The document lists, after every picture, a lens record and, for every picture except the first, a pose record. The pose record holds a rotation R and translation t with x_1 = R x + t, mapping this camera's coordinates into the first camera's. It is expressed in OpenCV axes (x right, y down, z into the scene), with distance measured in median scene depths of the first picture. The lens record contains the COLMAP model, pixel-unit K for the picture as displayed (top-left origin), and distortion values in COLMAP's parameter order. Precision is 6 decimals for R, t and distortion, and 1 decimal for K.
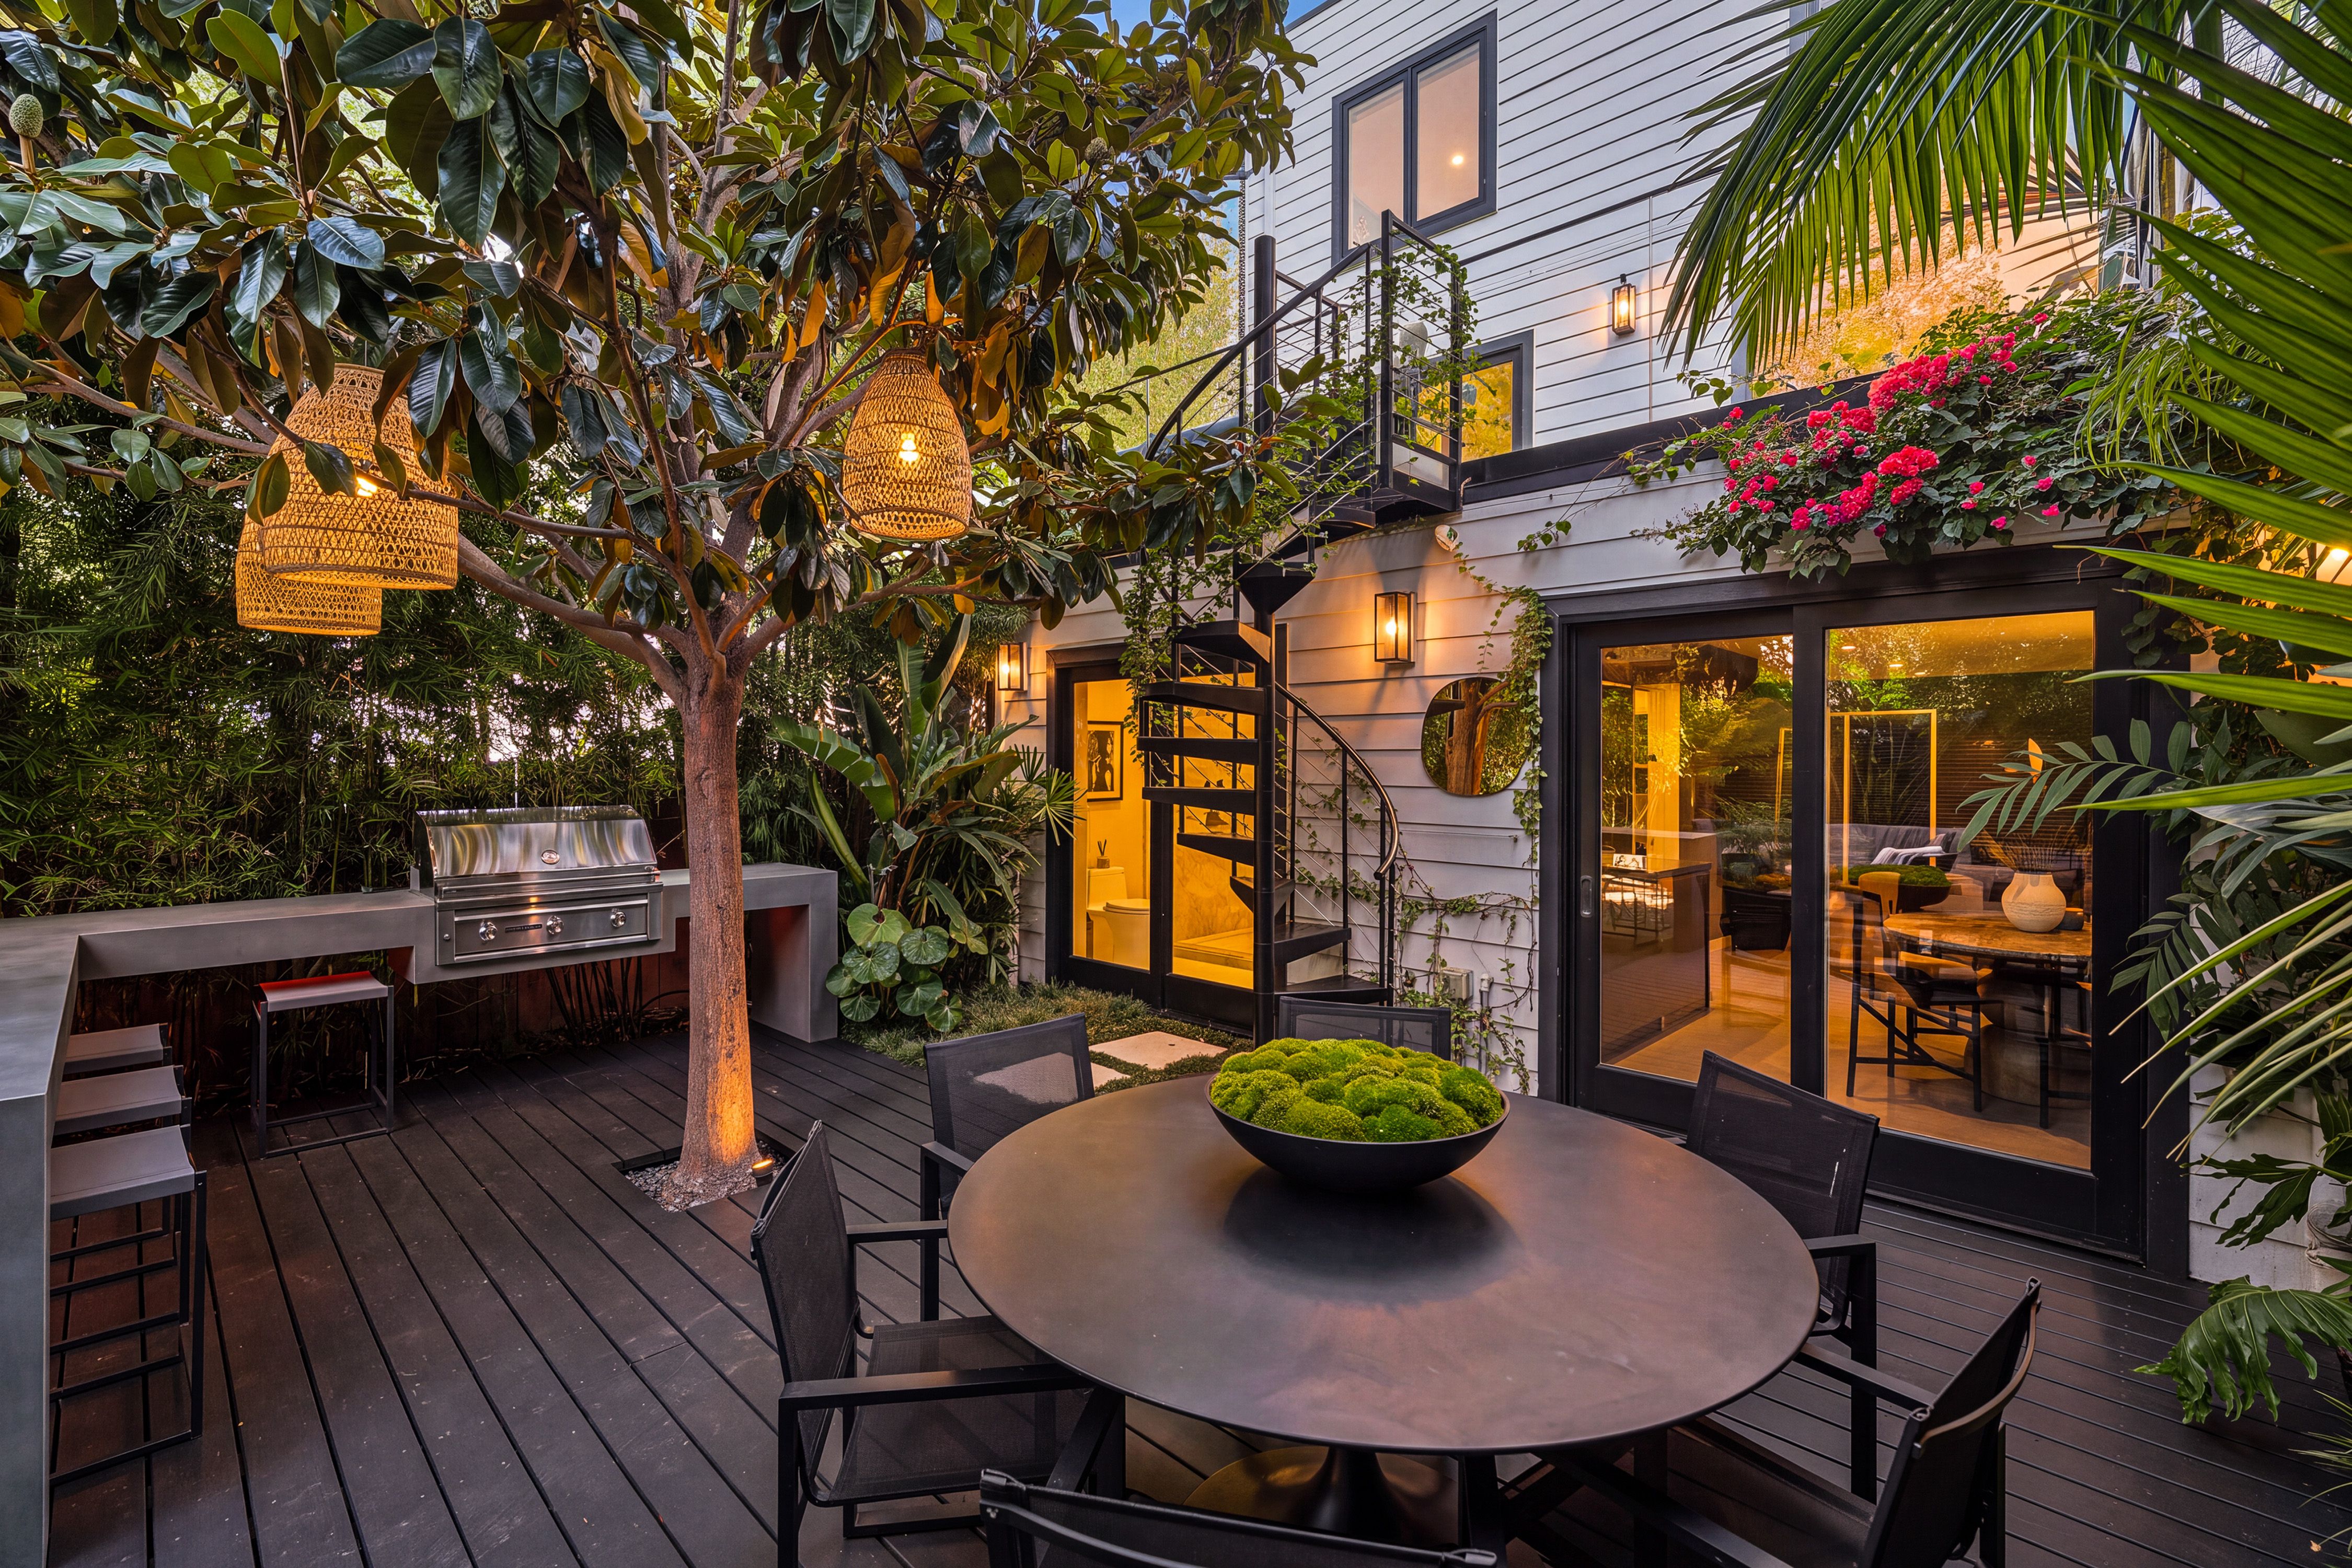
lens RADIAL K [[1016.8, 0, 1172.8], [0, 1016.8, 744.8], [0, 0, 1]] dist [-0.001108, -0.000379]
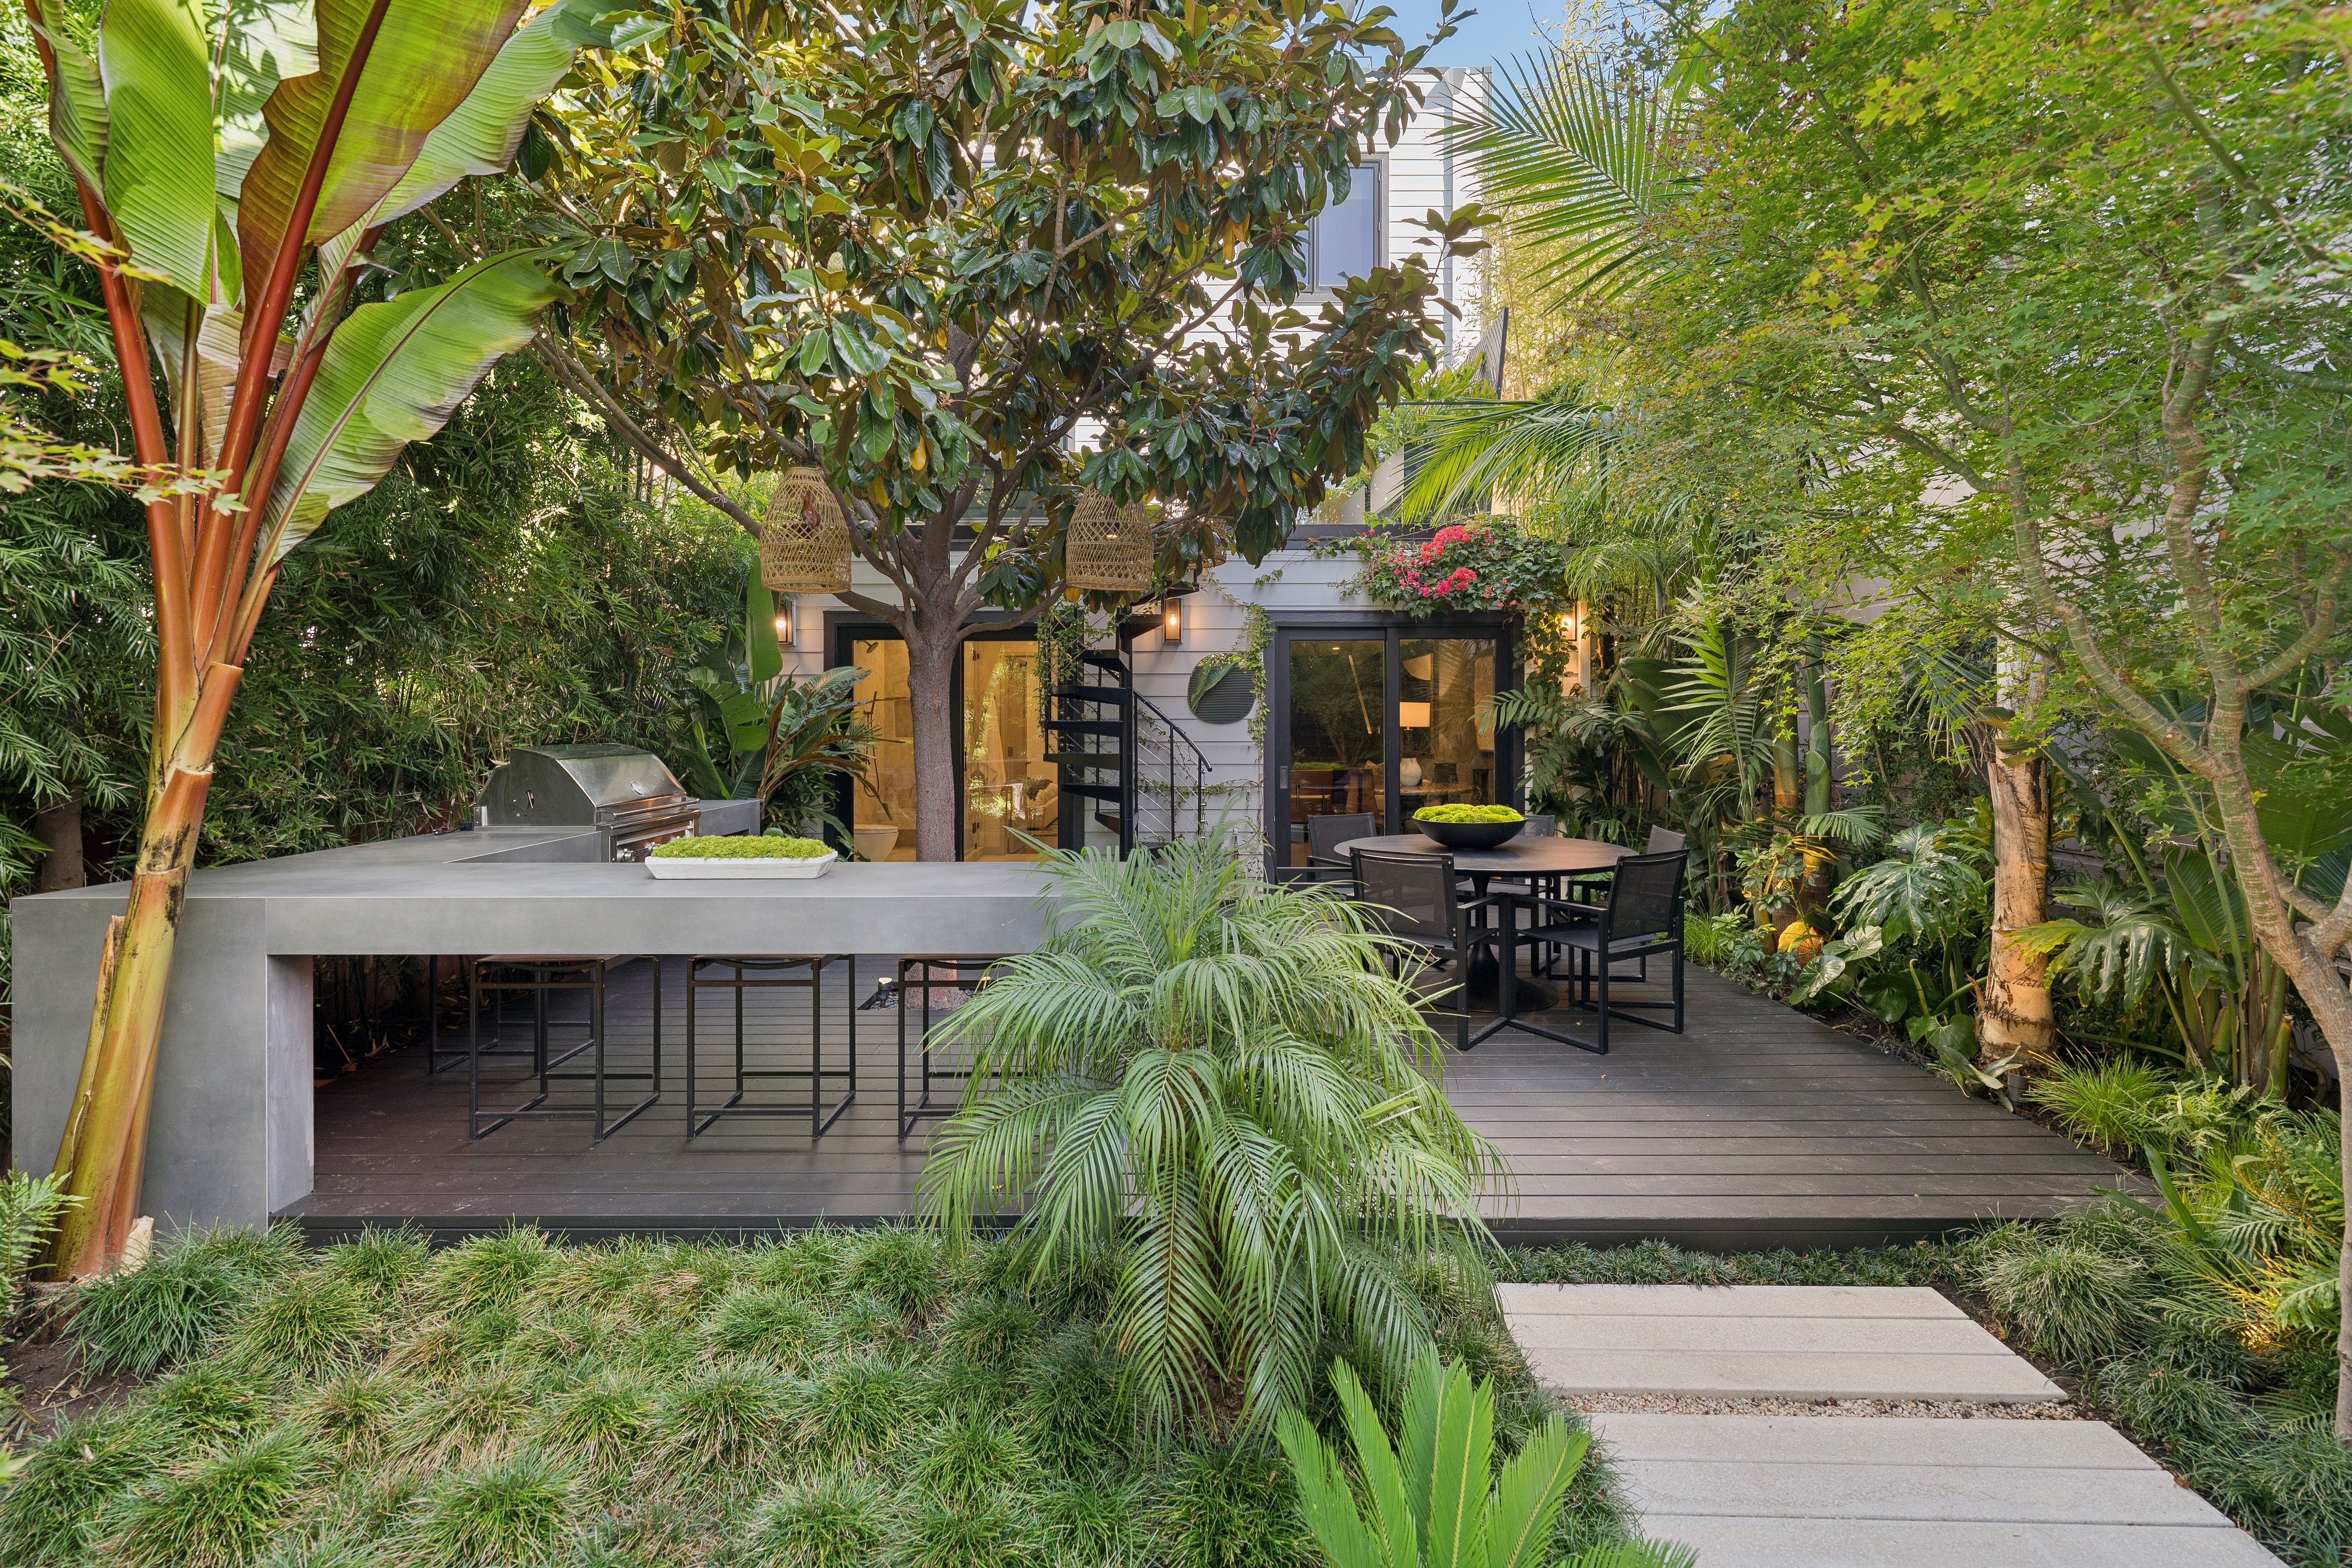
lens RADIAL K [[1016.8, 0, 1172.8], [0, 1016.8, 744.8], [0, 0, 1]] dist [-0.001108, -0.000379]
pose [[0.726688, -0.025232, 0.686504, -0.919818], [0.002554, 0.999418, 0.034029, 0.027262], [-0.686963, -0.022976, 0.726329, -0.183541]]
